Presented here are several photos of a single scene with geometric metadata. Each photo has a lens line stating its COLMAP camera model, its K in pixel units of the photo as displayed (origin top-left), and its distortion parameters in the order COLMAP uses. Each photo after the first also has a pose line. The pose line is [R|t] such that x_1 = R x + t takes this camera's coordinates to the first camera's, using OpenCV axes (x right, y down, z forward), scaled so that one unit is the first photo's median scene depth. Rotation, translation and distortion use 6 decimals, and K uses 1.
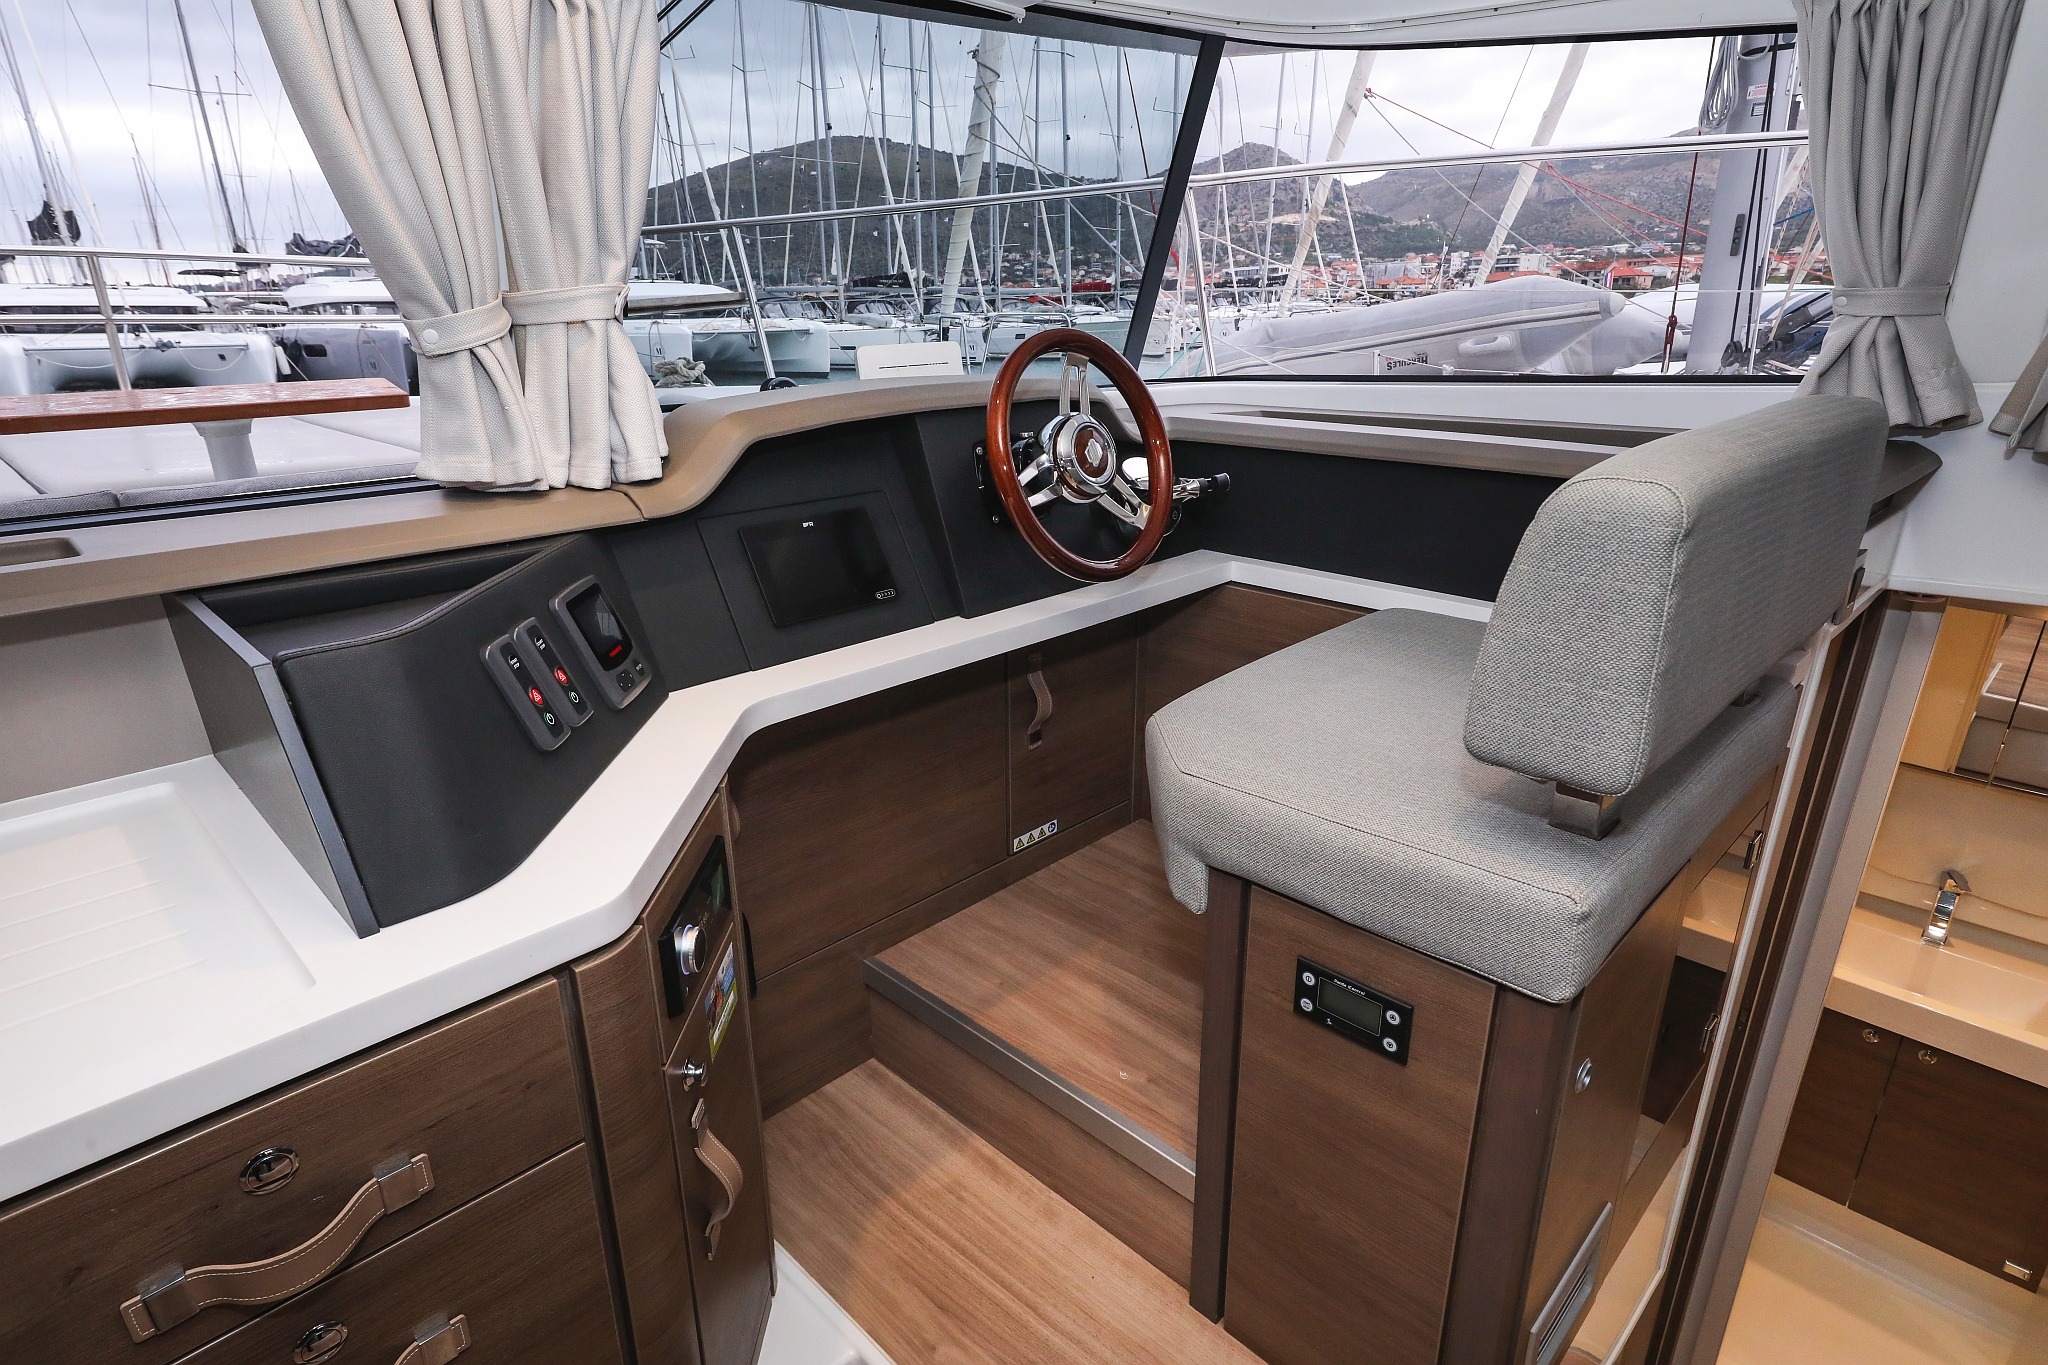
lens RADIAL K [[1105.2, 0, 1033.7], [0, 1105.2, 706.9], [0, 0, 1]] dist [0.005273, 0.002990]
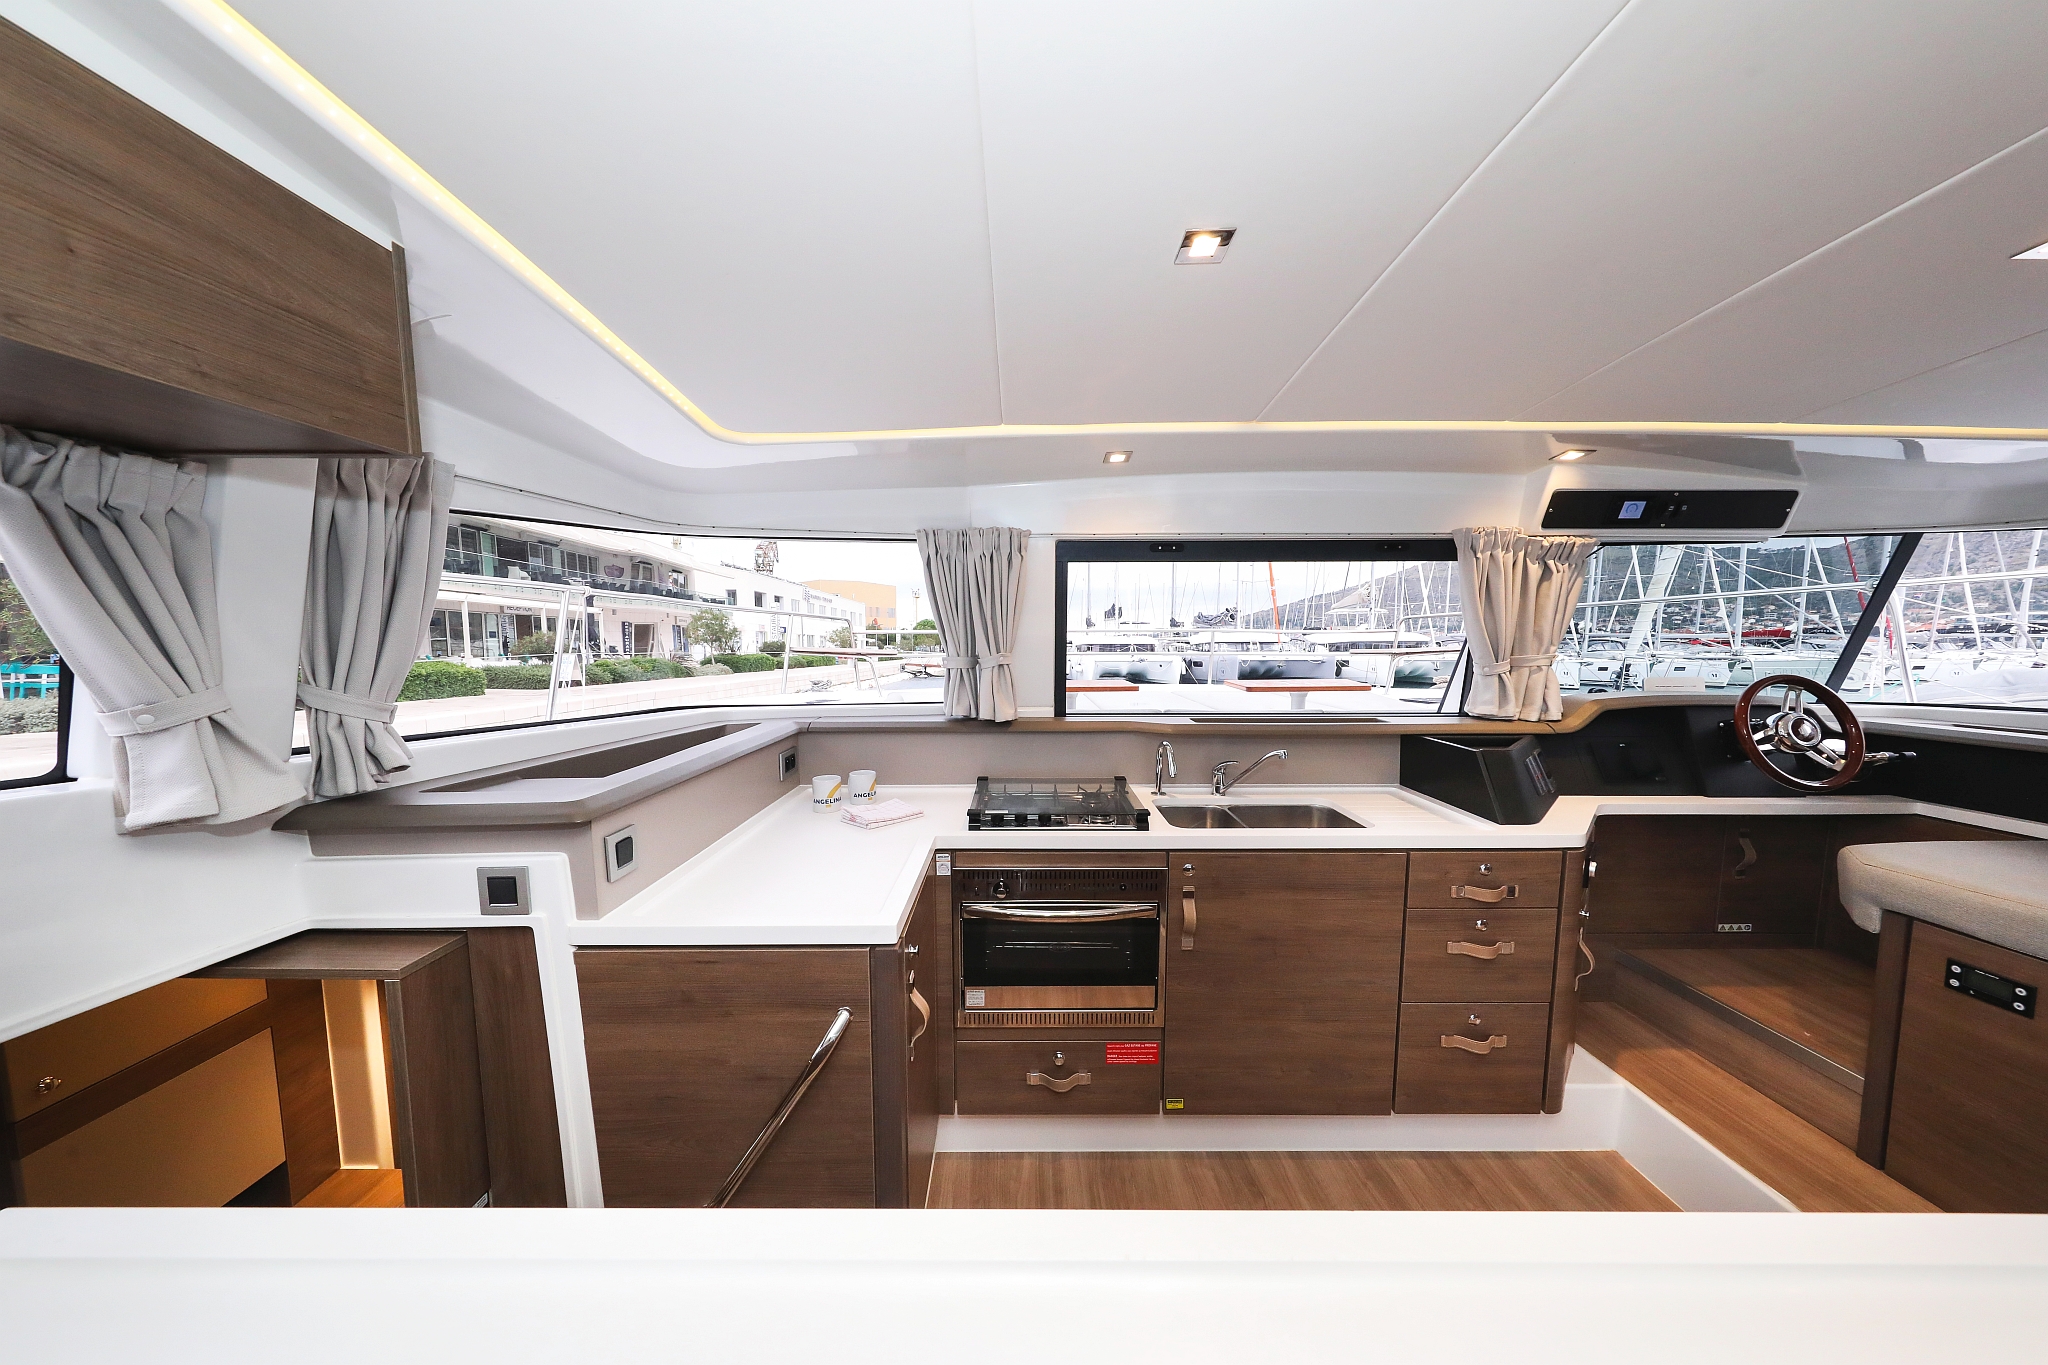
lens RADIAL K [[648.6, 0, 1027.1], [0, 648.6, 703.8], [0, 0, 1]] dist [0.015890, -0.002232]
pose [[0.704816, 0.073721, -0.705549, -0.106723], [-0.249502, 0.956801, -0.149269, 0.279863], [0.664066, 0.281243, 0.692762, -0.873332]]
